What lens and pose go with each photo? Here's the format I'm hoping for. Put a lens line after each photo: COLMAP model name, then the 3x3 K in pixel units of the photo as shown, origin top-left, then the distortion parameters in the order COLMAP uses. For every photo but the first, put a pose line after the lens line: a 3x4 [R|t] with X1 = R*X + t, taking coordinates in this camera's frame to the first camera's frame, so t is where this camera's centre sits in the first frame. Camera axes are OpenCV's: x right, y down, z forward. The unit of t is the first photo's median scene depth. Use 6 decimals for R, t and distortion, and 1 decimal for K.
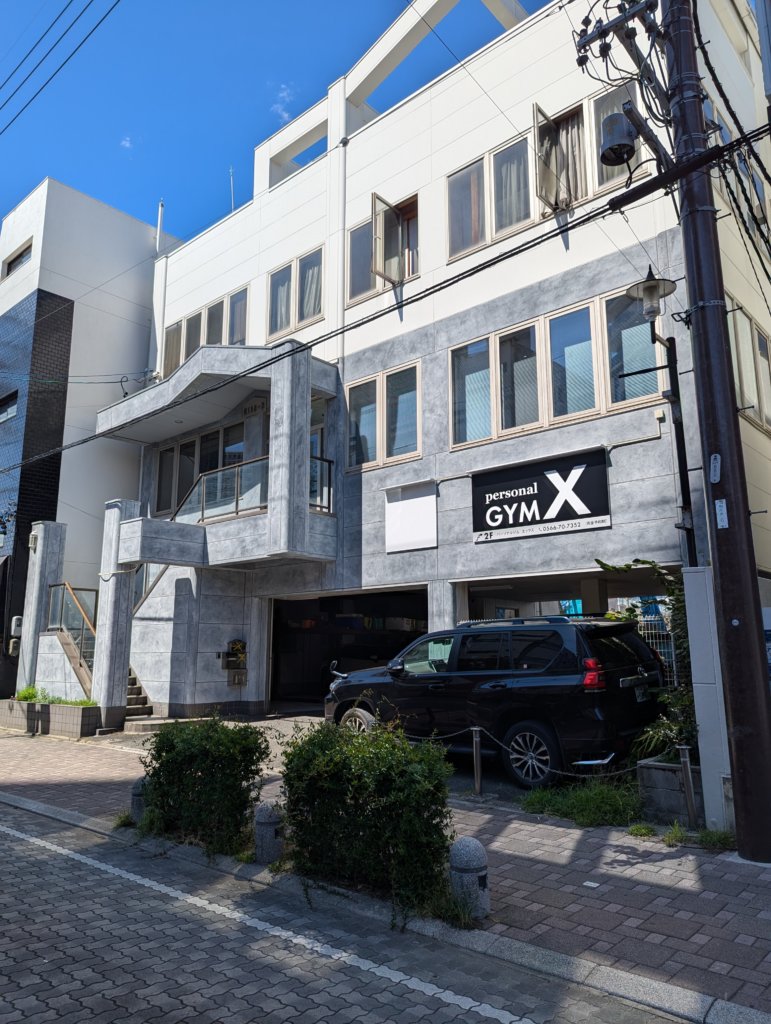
lens RADIAL K [[747.7, 0, 385.5], [0, 747.7, 512.0], [0, 0, 1]] dist [0.073300, -0.093977]
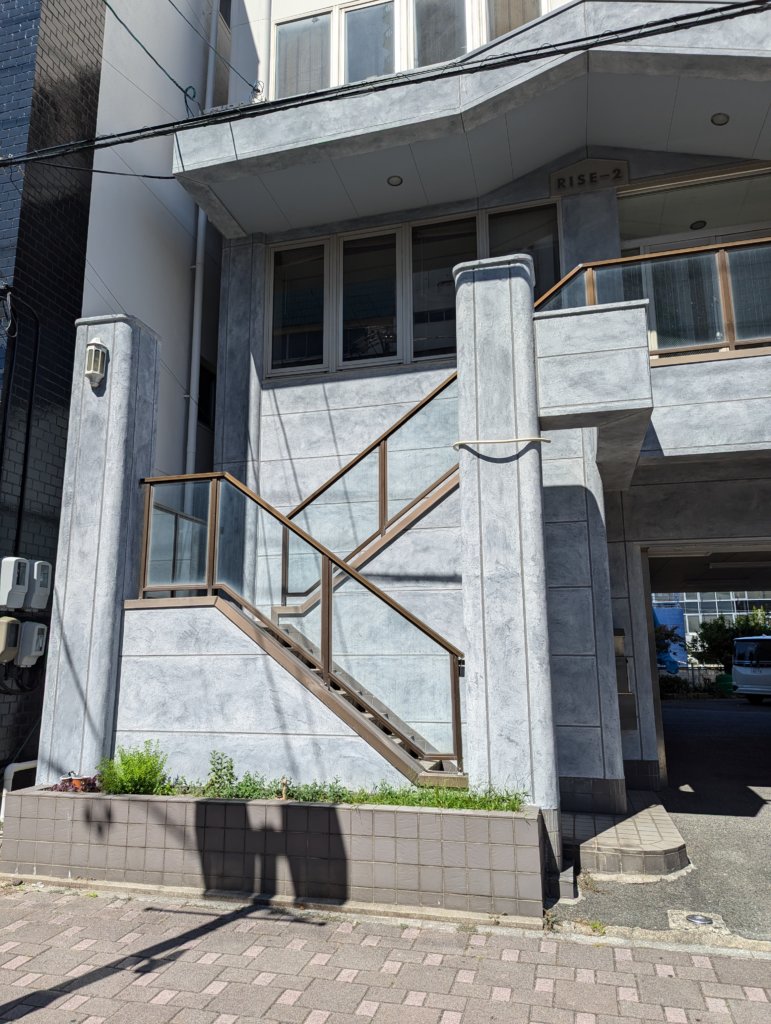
lens RADIAL K [[747.7, 0, 385.5], [0, 747.7, 512.0], [0, 0, 1]] dist [0.073300, -0.093977]
pose [[0.892793, 0.091042, 0.441171, -0.524668], [-0.083271, 0.995840, -0.036992, 0.121858], [-0.442704, -0.003710, 0.896660, 0.622904]]
